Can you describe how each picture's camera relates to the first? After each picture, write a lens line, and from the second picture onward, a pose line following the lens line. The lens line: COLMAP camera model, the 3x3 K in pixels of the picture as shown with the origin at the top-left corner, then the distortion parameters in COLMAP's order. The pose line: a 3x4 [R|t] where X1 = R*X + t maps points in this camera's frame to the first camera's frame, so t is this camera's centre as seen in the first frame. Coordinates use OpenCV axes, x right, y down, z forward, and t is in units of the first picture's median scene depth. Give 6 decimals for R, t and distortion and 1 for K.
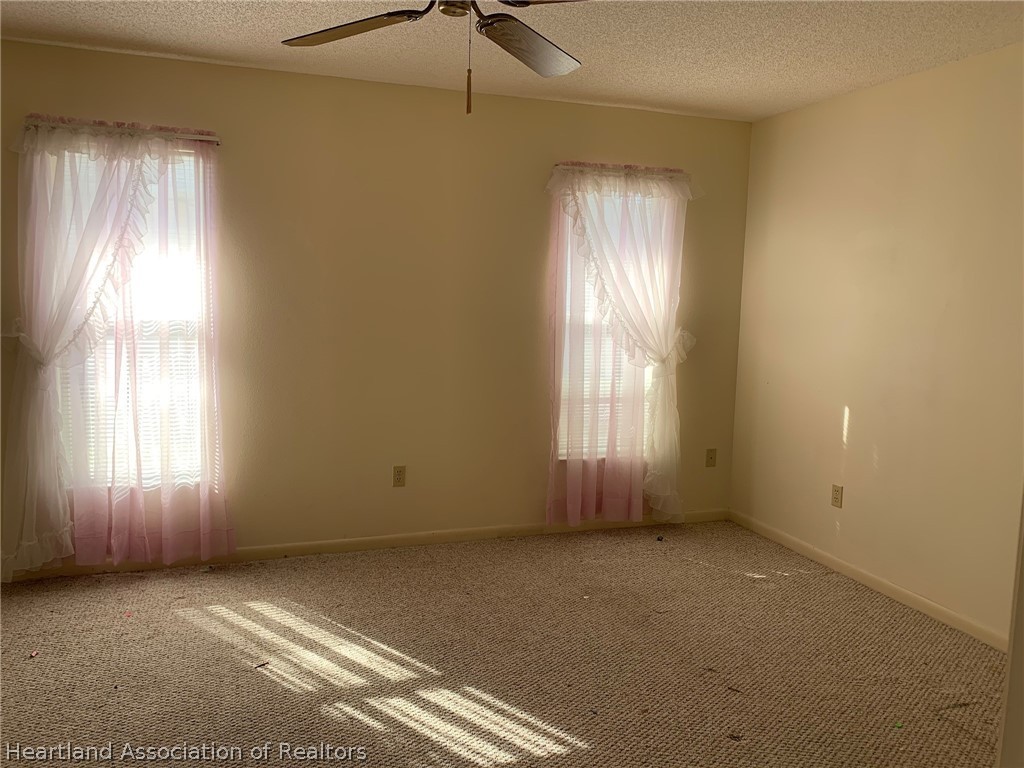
lens RADIAL K [[782.7, 0, 507.0], [0, 782.7, 379.4], [0, 0, 1]] dist [0.043080, -0.046564]
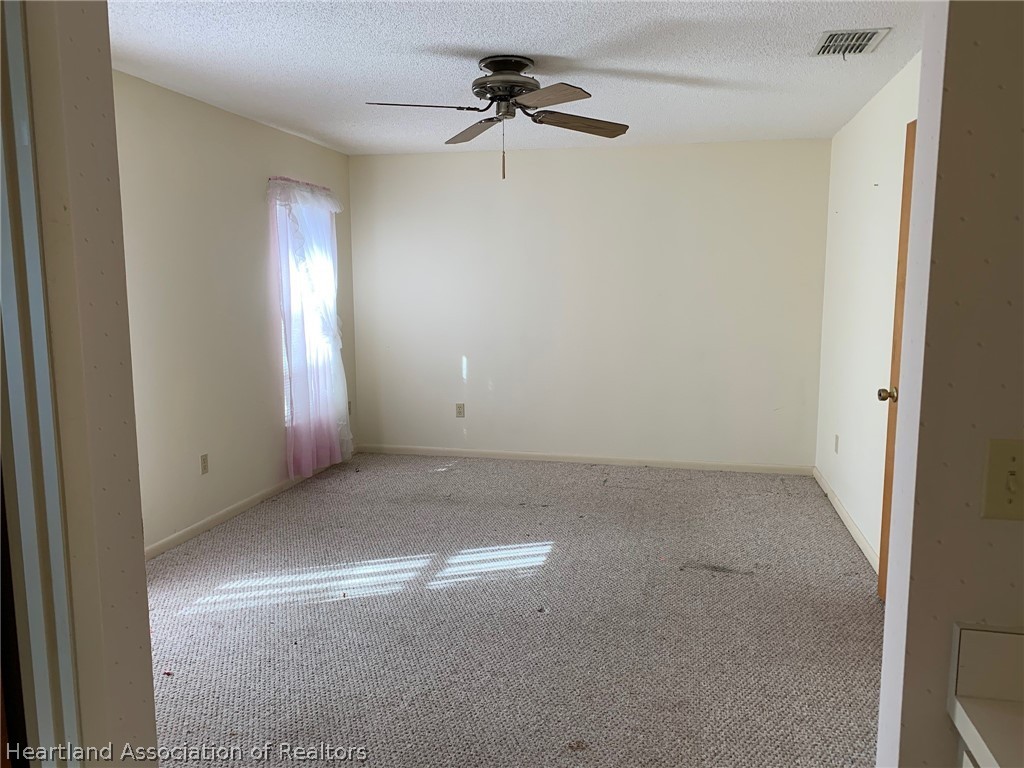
lens RADIAL K [[780.8, 0, 507.0], [0, 780.8, 378.9], [0, 0, 1]] dist [0.131338, -0.296904]
pose [[0.533048, -0.132605, 0.835629, -1.032913], [0.117506, 0.989673, 0.082093, -0.038747], [-0.837886, 0.054432, 0.543125, 0.086860]]
